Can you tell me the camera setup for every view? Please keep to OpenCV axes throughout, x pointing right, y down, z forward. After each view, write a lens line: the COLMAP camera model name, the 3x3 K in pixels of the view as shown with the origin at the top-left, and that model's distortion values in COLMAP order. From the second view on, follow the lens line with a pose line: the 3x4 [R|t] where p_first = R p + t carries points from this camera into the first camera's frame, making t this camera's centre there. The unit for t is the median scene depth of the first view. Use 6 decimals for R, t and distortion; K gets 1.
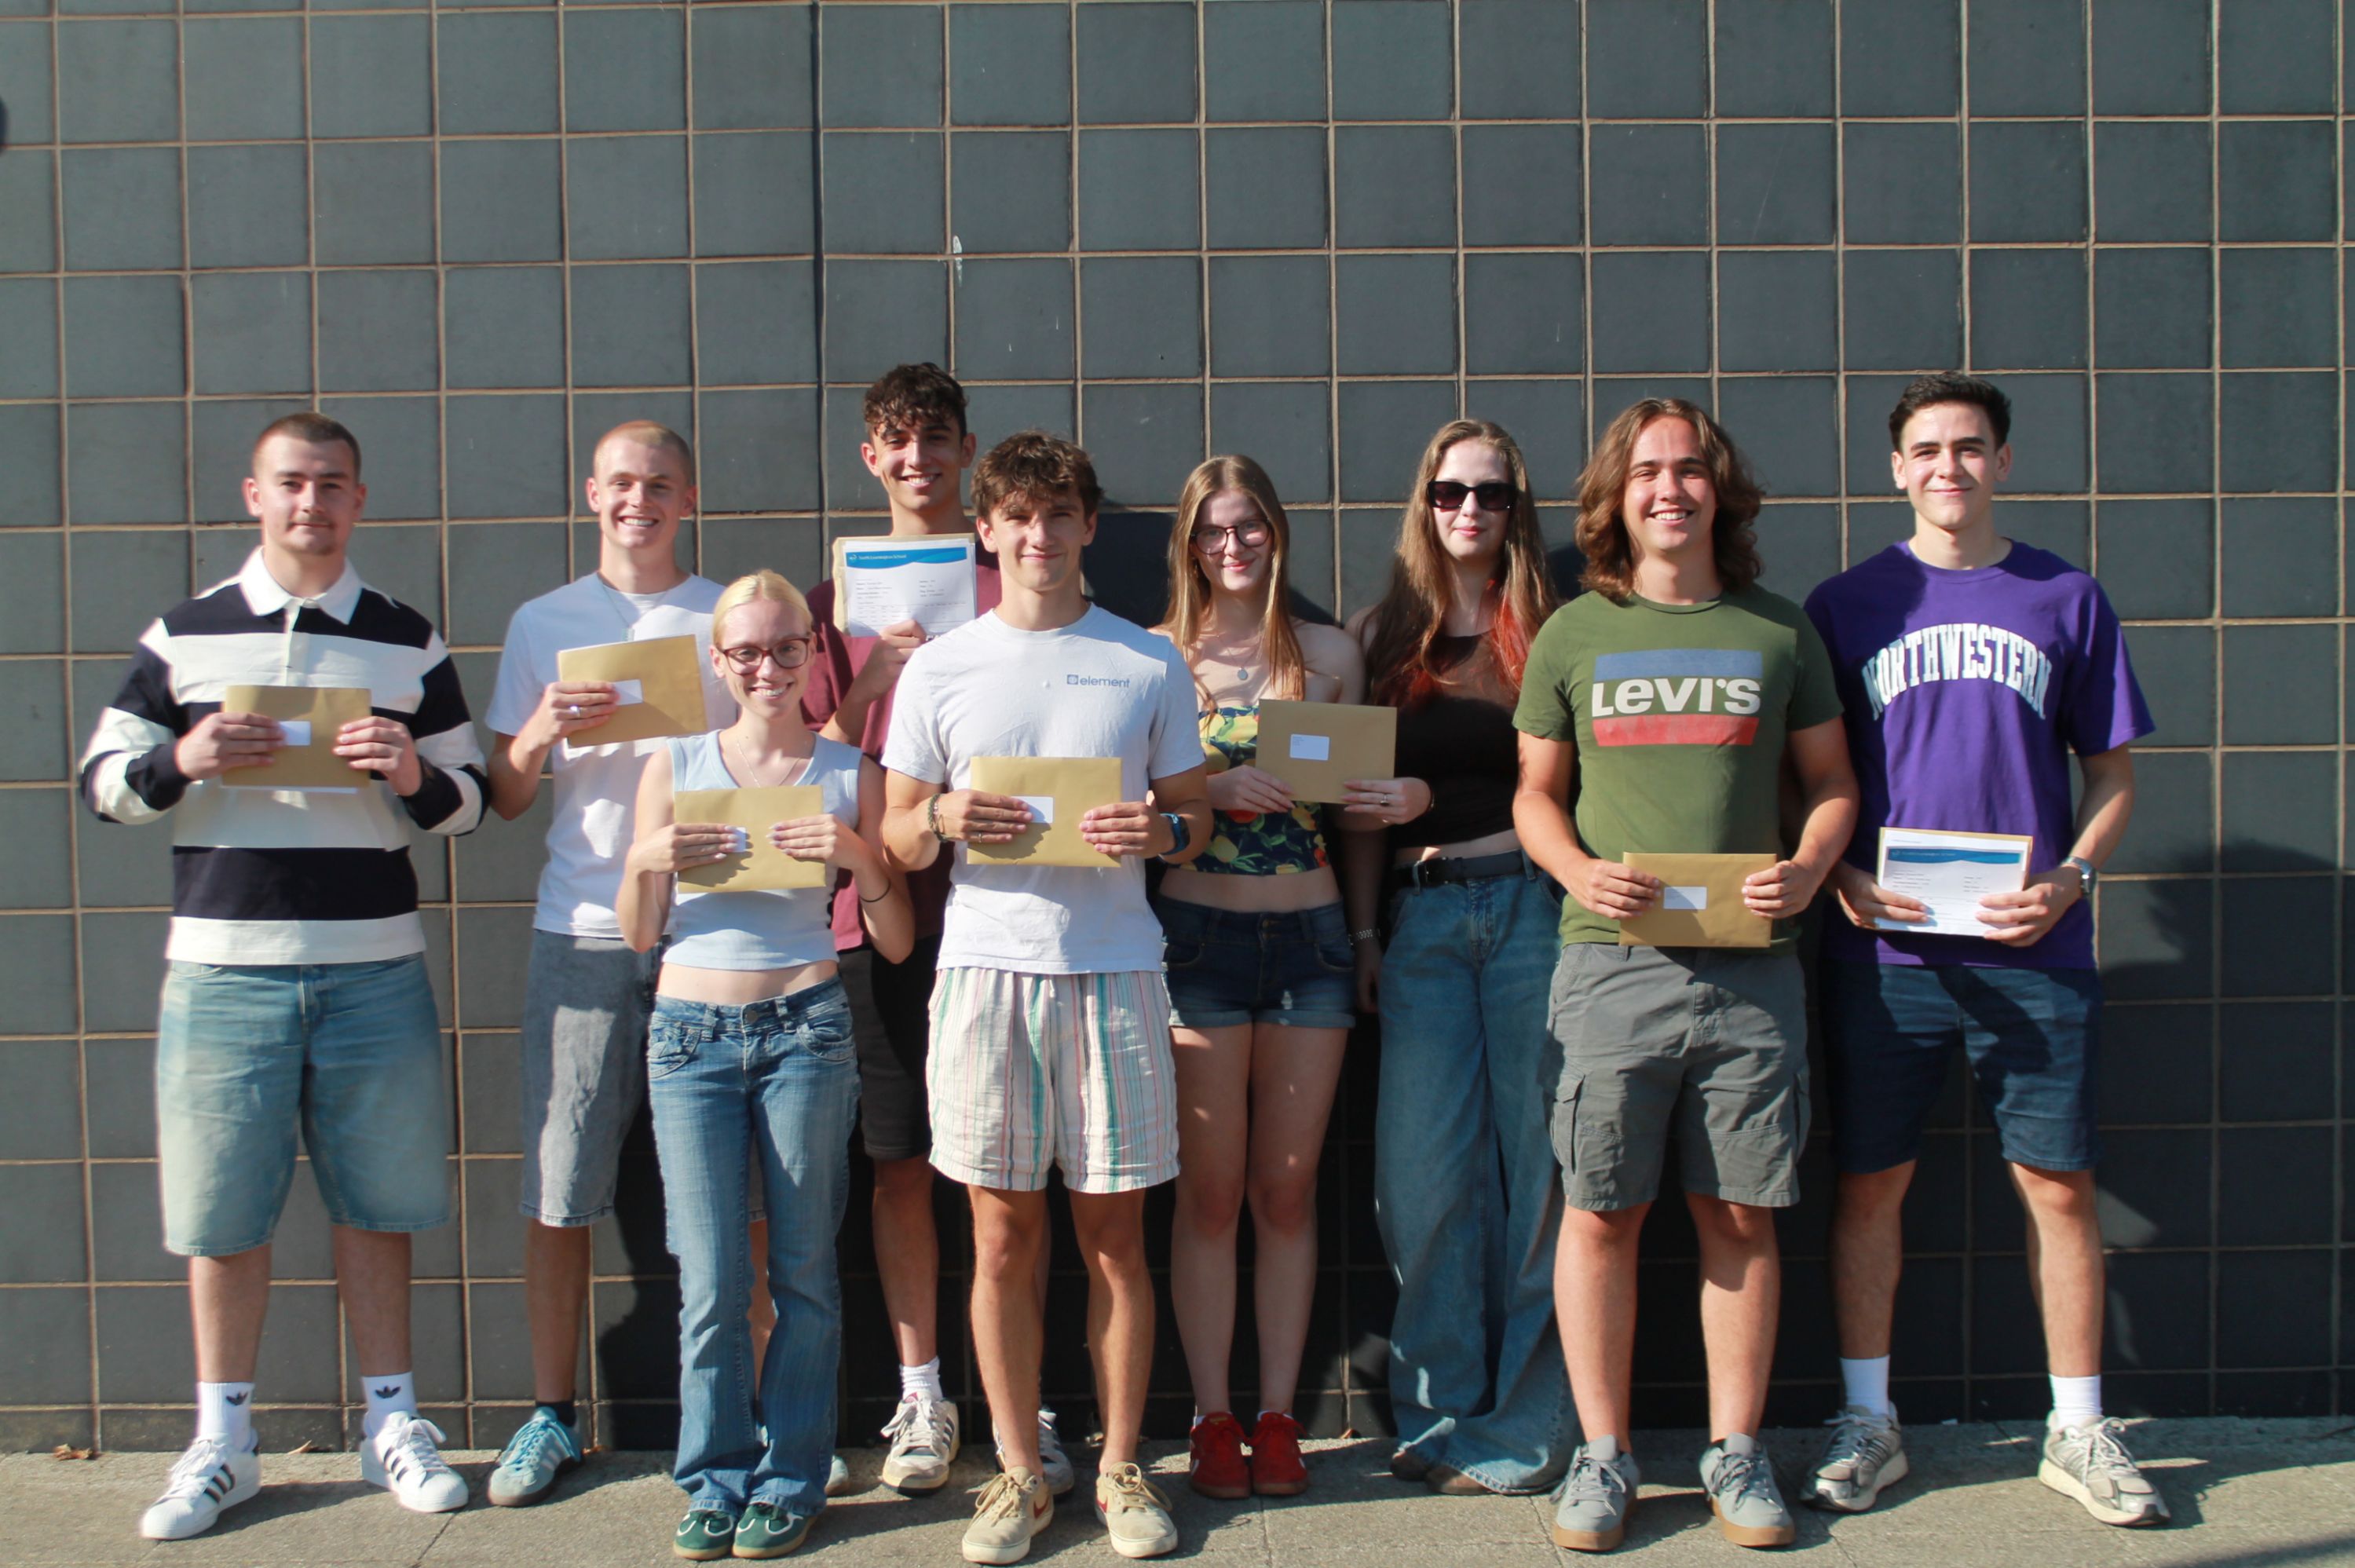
lens RADIAL K [[2864.3, 0, 1177.5], [0, 2864.3, 784.0], [0, 0, 1]] dist [-0.072670, 0.101683]
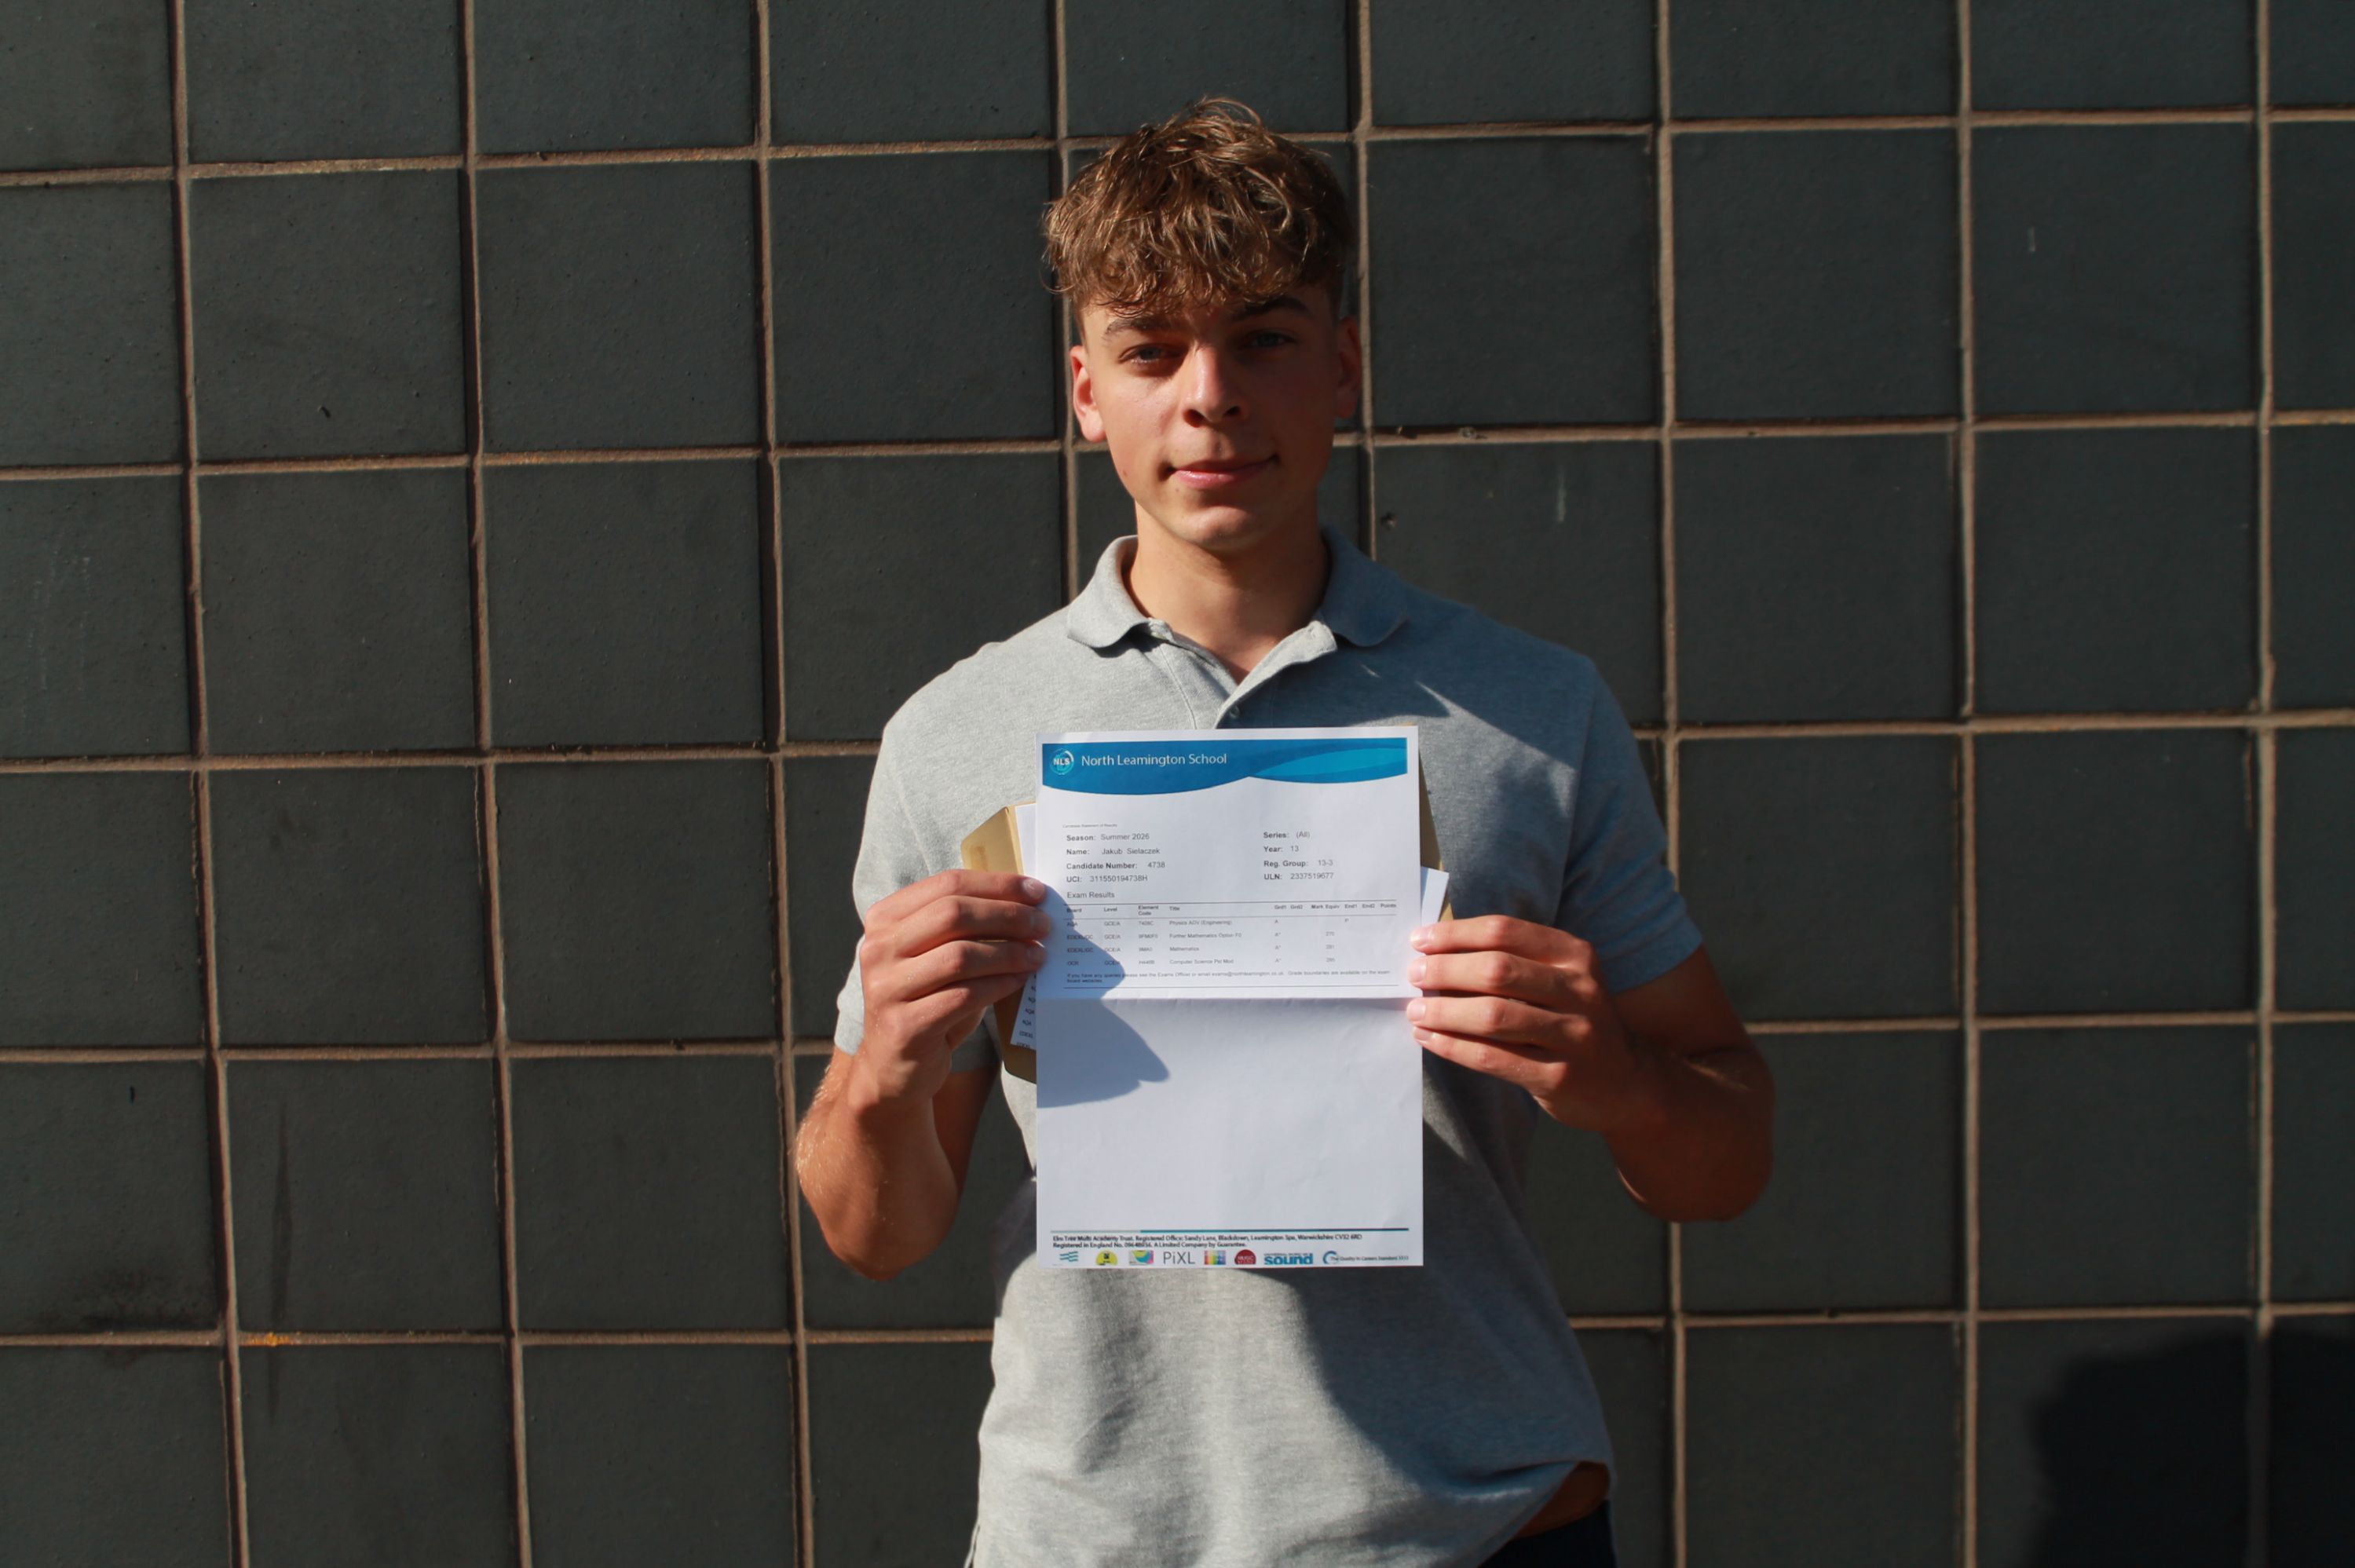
lens RADIAL K [[2864.3, 0, 1177.5], [0, 2864.3, 784.0], [0, 0, 1]] dist [-0.072670, 0.101683]
pose [[0.999298, -0.004367, -0.037218, -0.359734], [0.004546, 0.999978, 0.004730, -0.040754], [0.037197, -0.004896, 0.999296, 0.570647]]
